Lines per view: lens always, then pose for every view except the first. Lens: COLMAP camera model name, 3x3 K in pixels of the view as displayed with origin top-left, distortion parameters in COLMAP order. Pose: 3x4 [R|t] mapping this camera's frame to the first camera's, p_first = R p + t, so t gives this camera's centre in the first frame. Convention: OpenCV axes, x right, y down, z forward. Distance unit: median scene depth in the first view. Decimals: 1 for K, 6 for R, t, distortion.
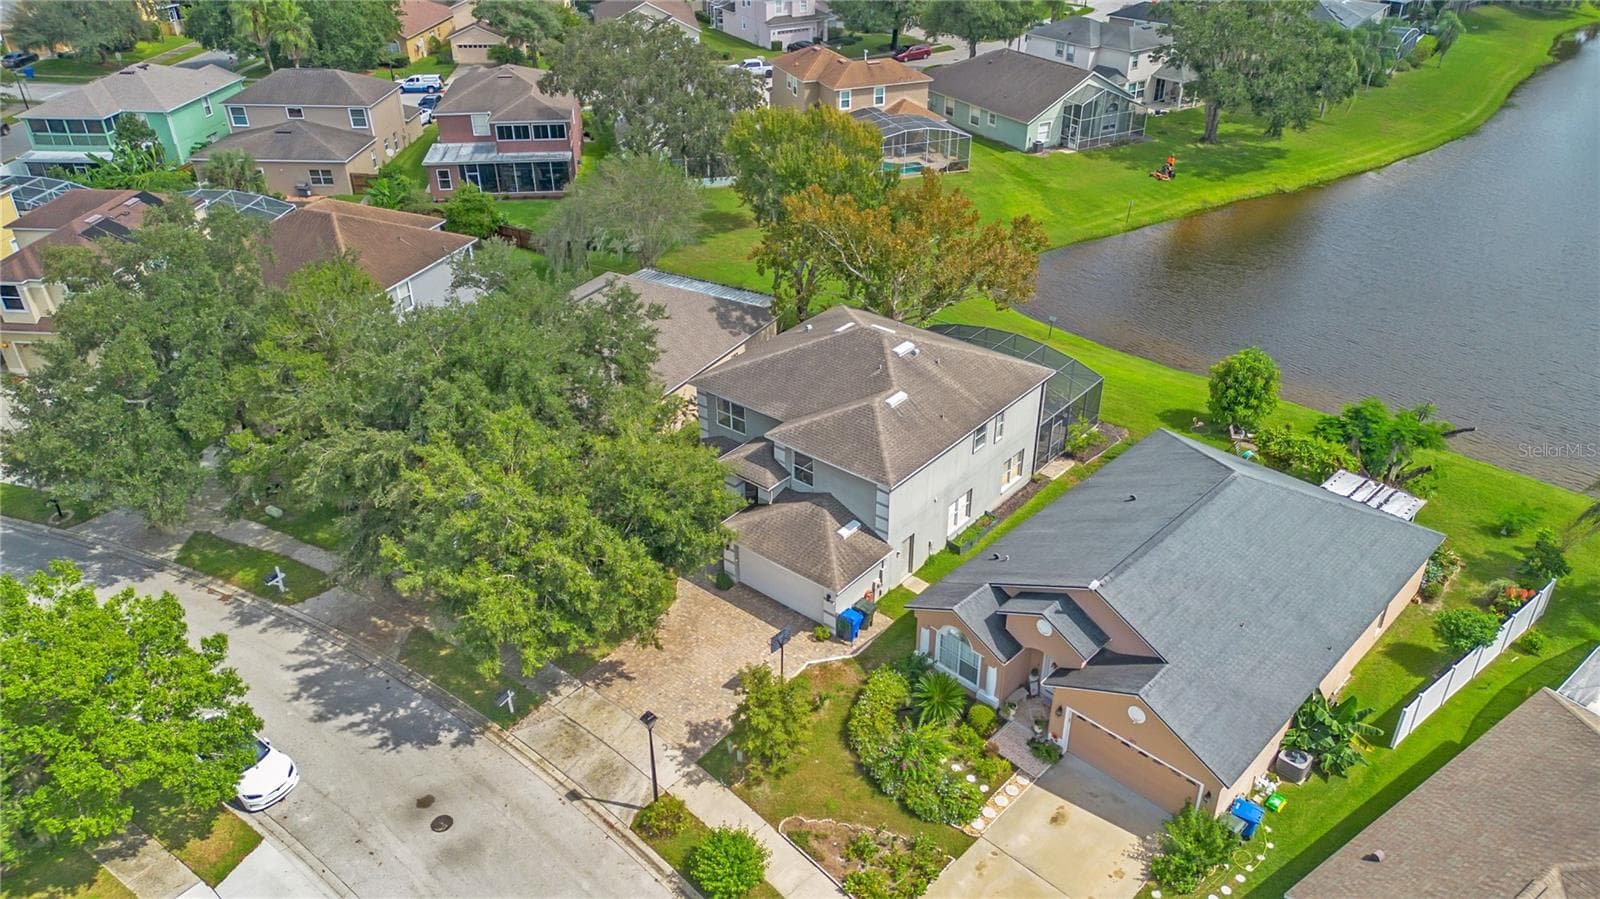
lens RADIAL K [[1124.6, 0, 821.6], [0, 1124.6, 446.2], [0, 0, 1]] dist [0.092289, -0.118237]
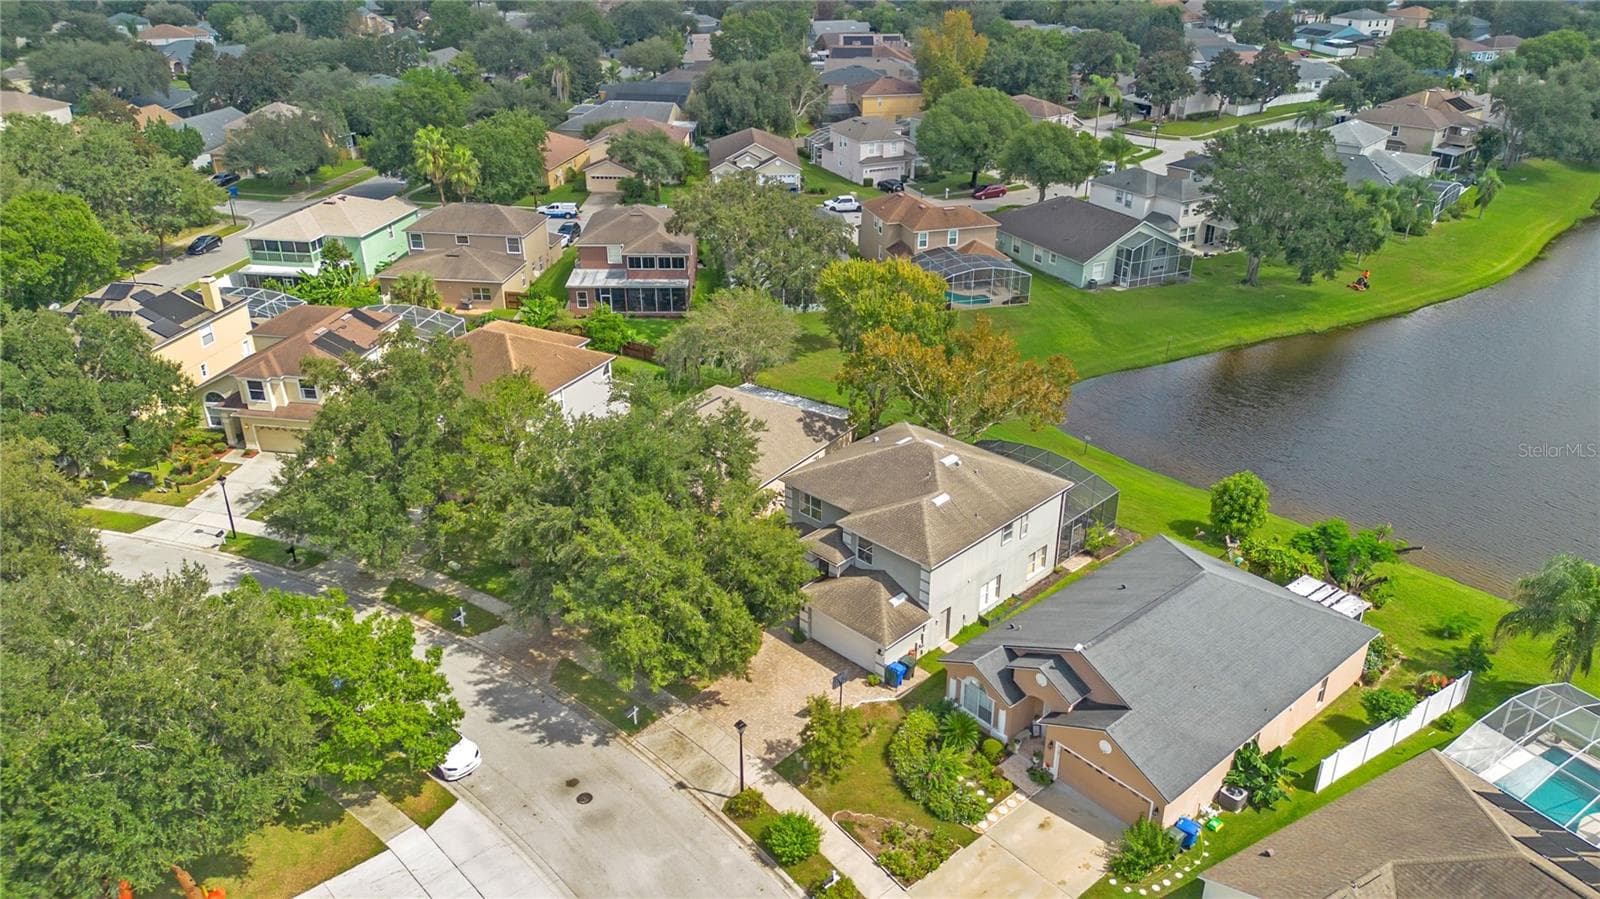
lens RADIAL K [[1124.6, 0, 821.6], [0, 1124.6, 446.2], [0, 0, 1]] dist [0.092289, -0.118237]
pose [[0.996428, 0.042220, -0.073131, 0.021013], [-0.048296, 0.995345, -0.083407, 0.009931], [0.069269, 0.086641, 0.993829, -0.262454]]
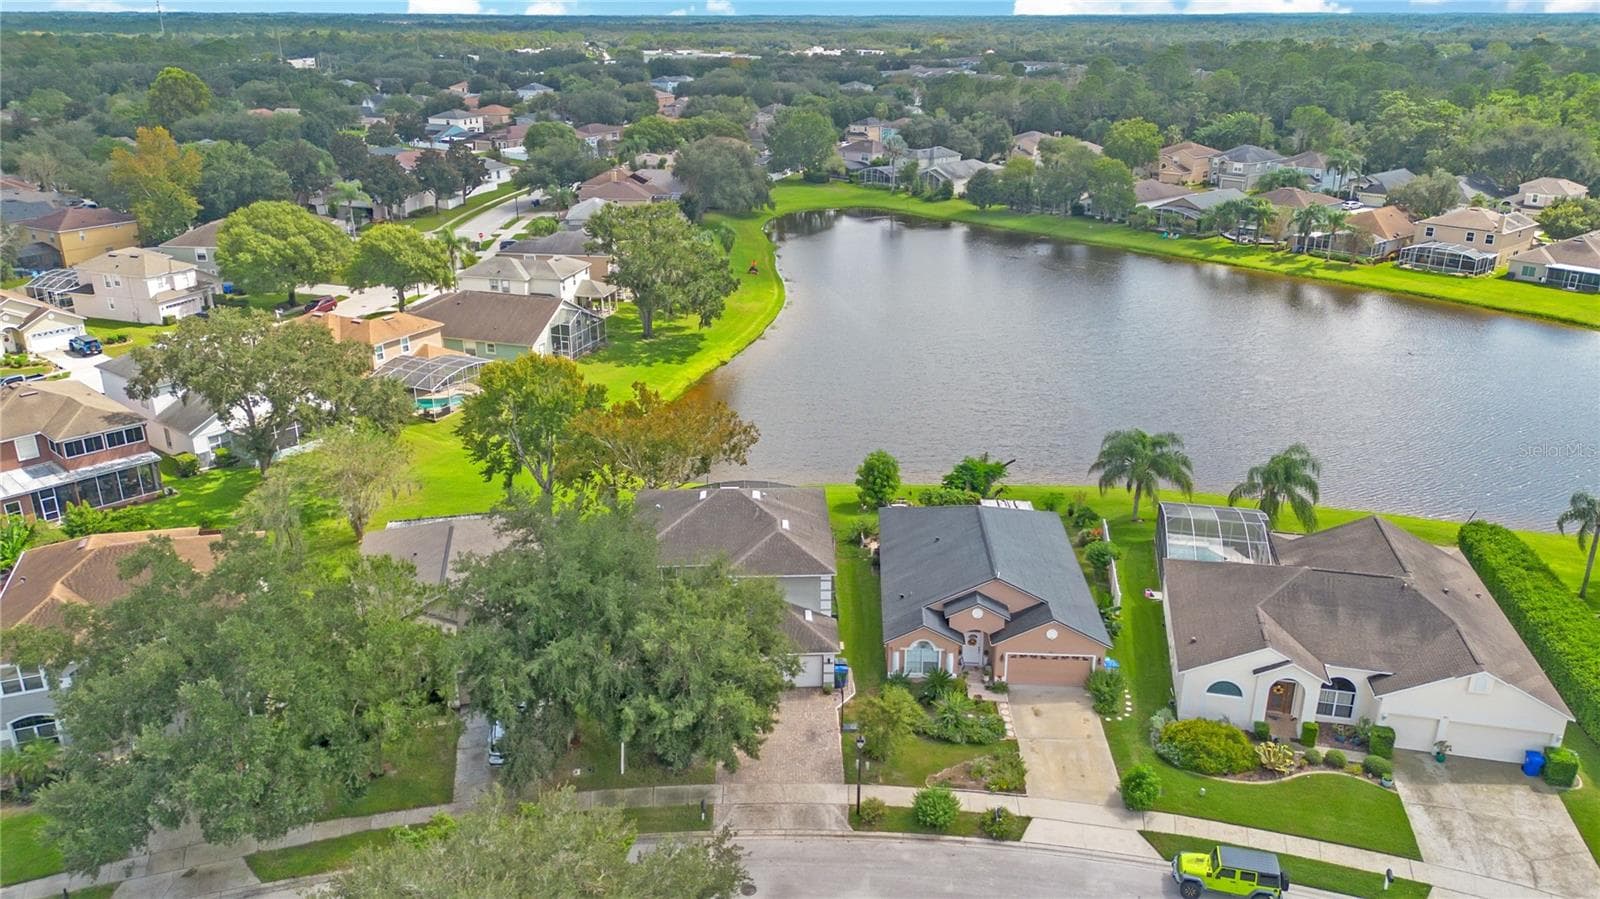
lens RADIAL K [[1124.6, 0, 821.6], [0, 1124.6, 446.2], [0, 0, 1]] dist [0.092289, -0.118237]
pose [[0.747093, -0.227838, 0.624453, -0.717222], [0.330403, 0.942438, -0.051435, -0.045613], [-0.576789, 0.244748, 0.779367, -0.157784]]
